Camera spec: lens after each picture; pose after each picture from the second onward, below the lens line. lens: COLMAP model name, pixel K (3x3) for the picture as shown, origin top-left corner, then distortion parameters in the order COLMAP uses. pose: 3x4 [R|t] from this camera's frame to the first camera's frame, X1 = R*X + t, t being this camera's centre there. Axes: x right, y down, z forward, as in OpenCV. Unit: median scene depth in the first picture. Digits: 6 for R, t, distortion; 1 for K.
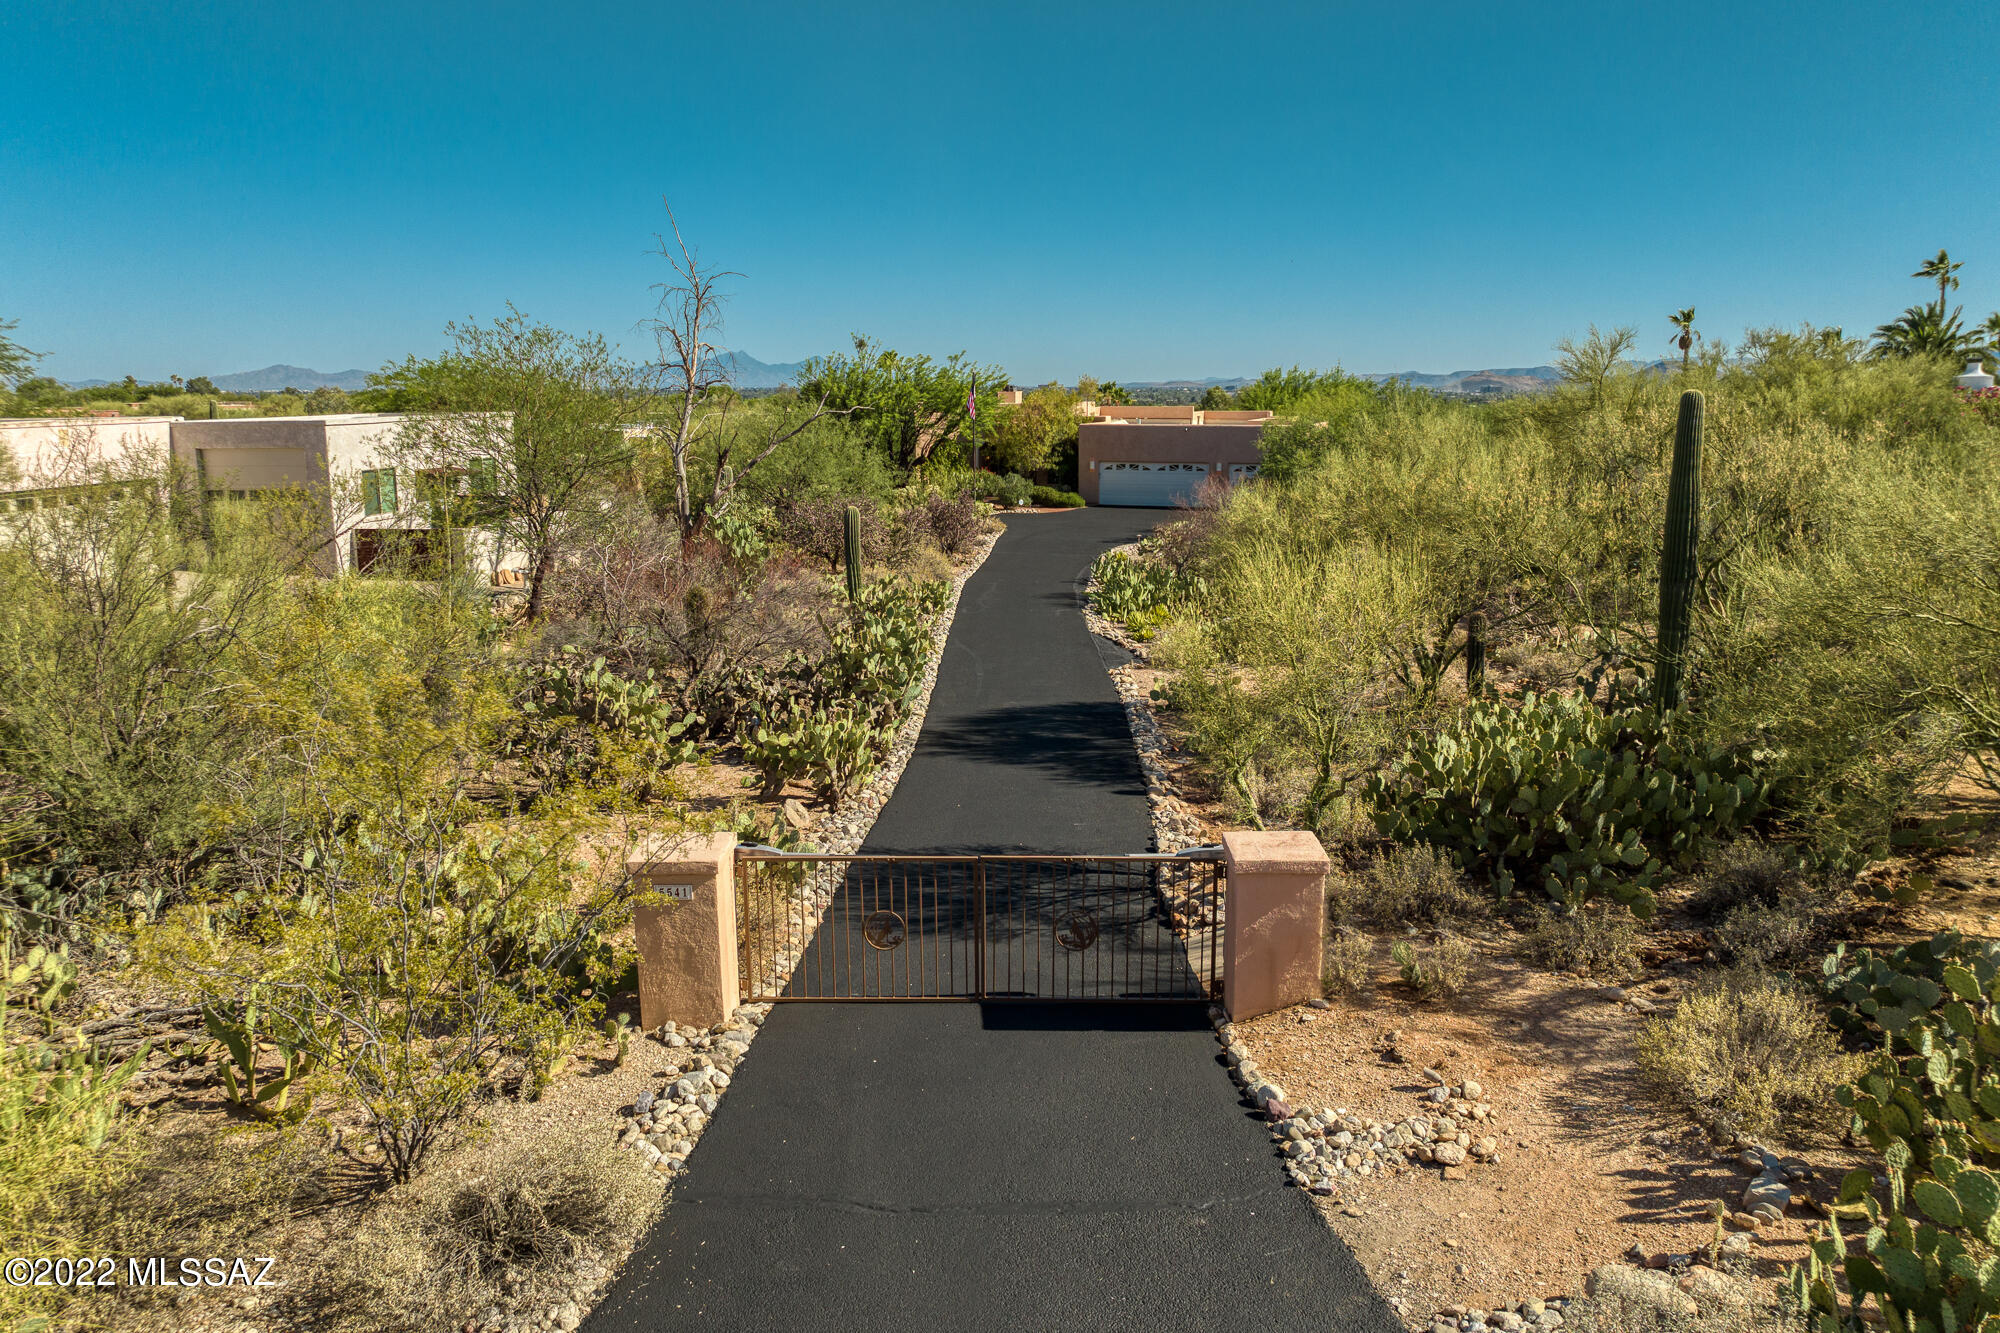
lens RADIAL K [[1406.5, 0, 1000.0], [0, 1406.5, 666.5], [0, 0, 1]] dist [-0.031806, -0.000627]
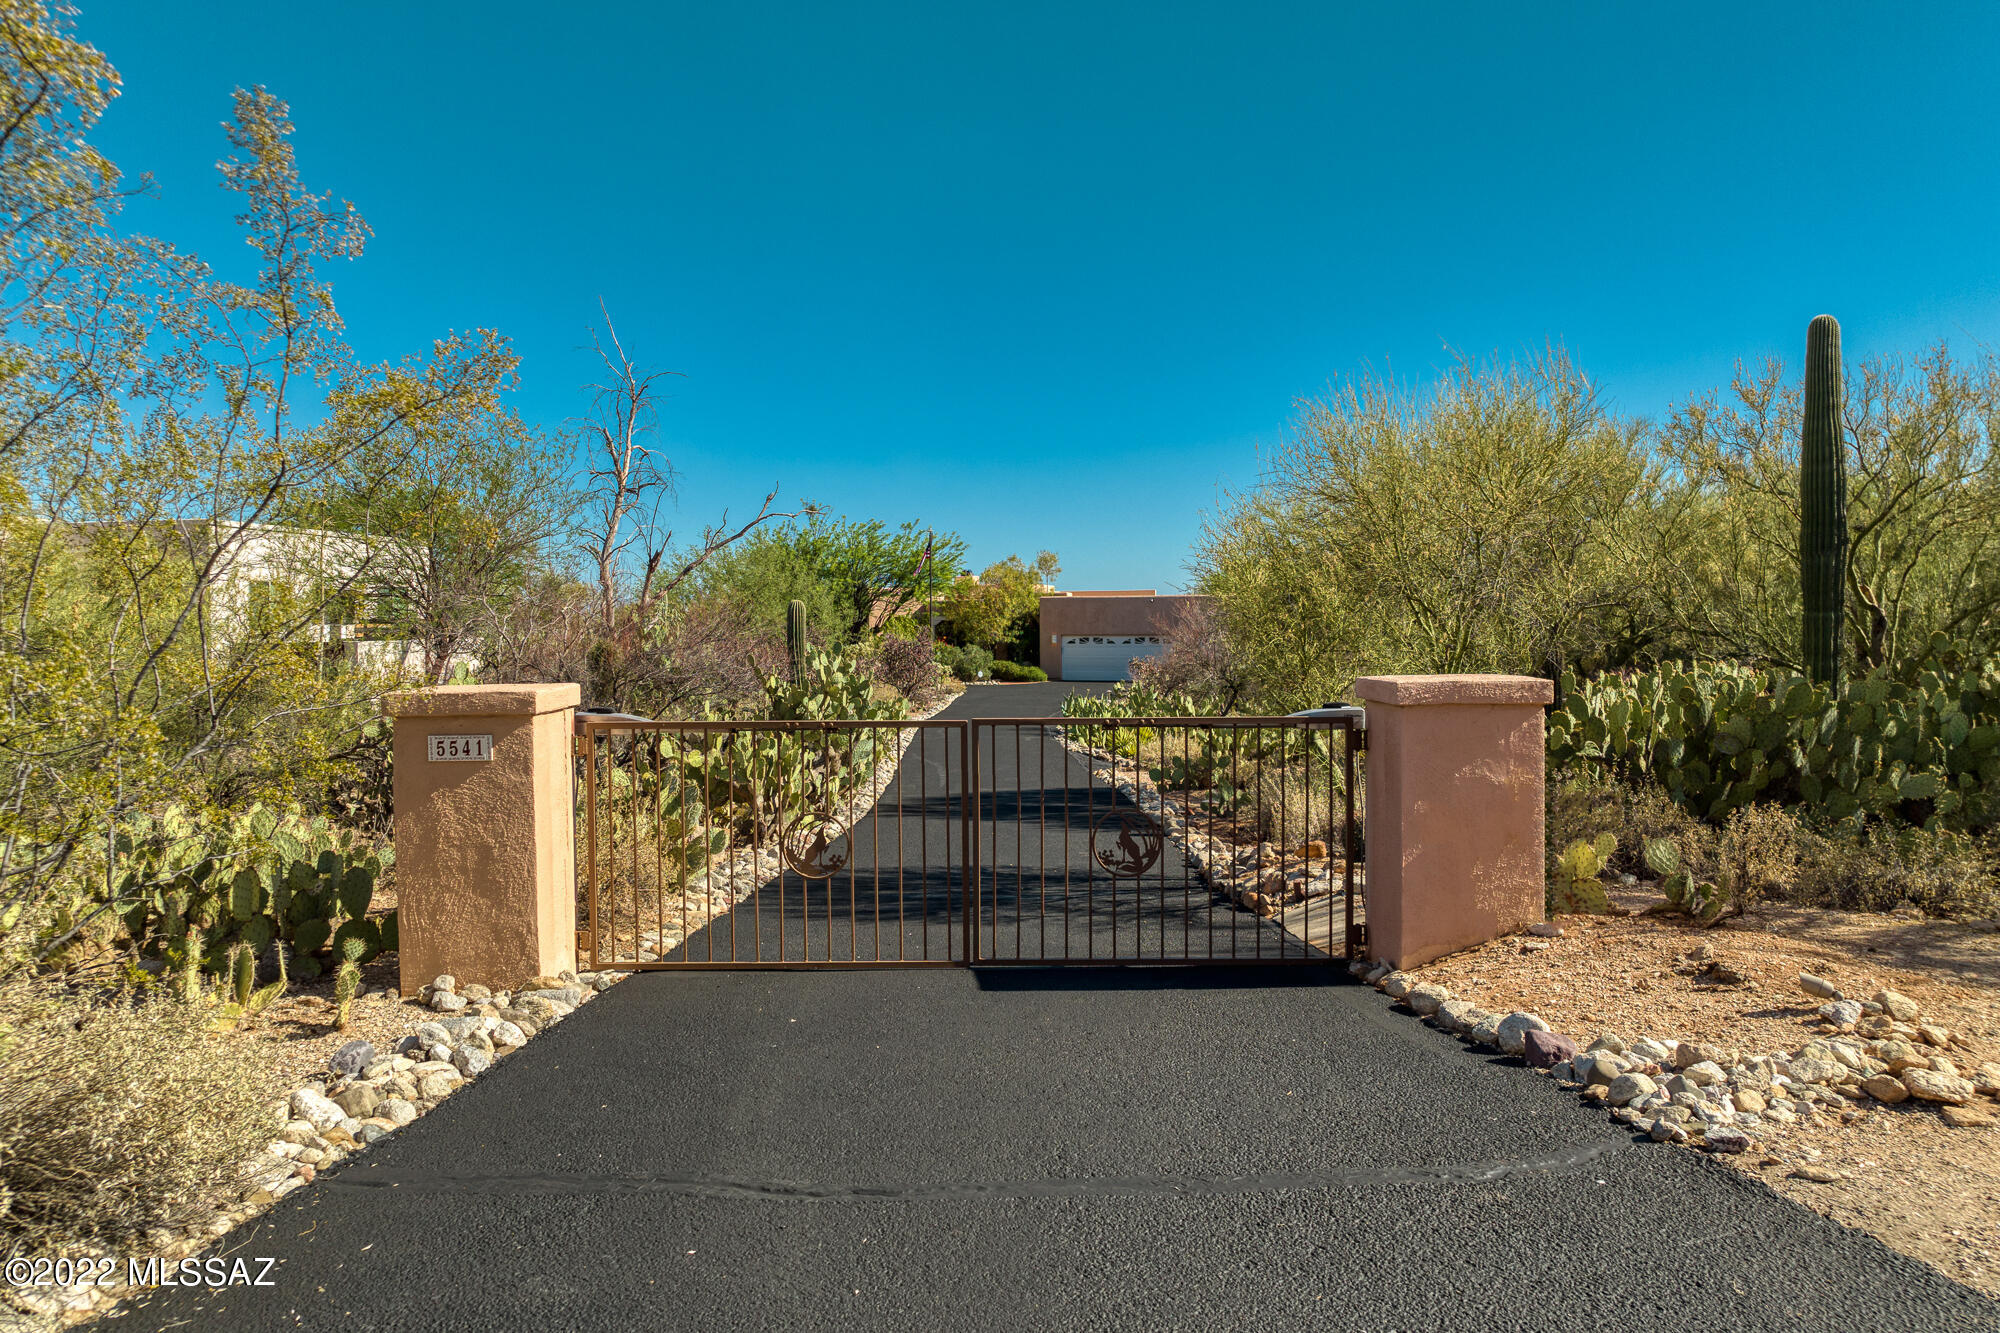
lens RADIAL K [[1359.6, 0, 986.5], [0, 1359.6, 721.3], [0, 0, 1]] dist [-0.053913, 0.028516]
pose [[0.999615, -0.001712, 0.027685, -0.024109], [0.006023, 0.987675, -0.156402, 0.227948], [-0.027076, 0.156509, 0.987305, 0.404439]]
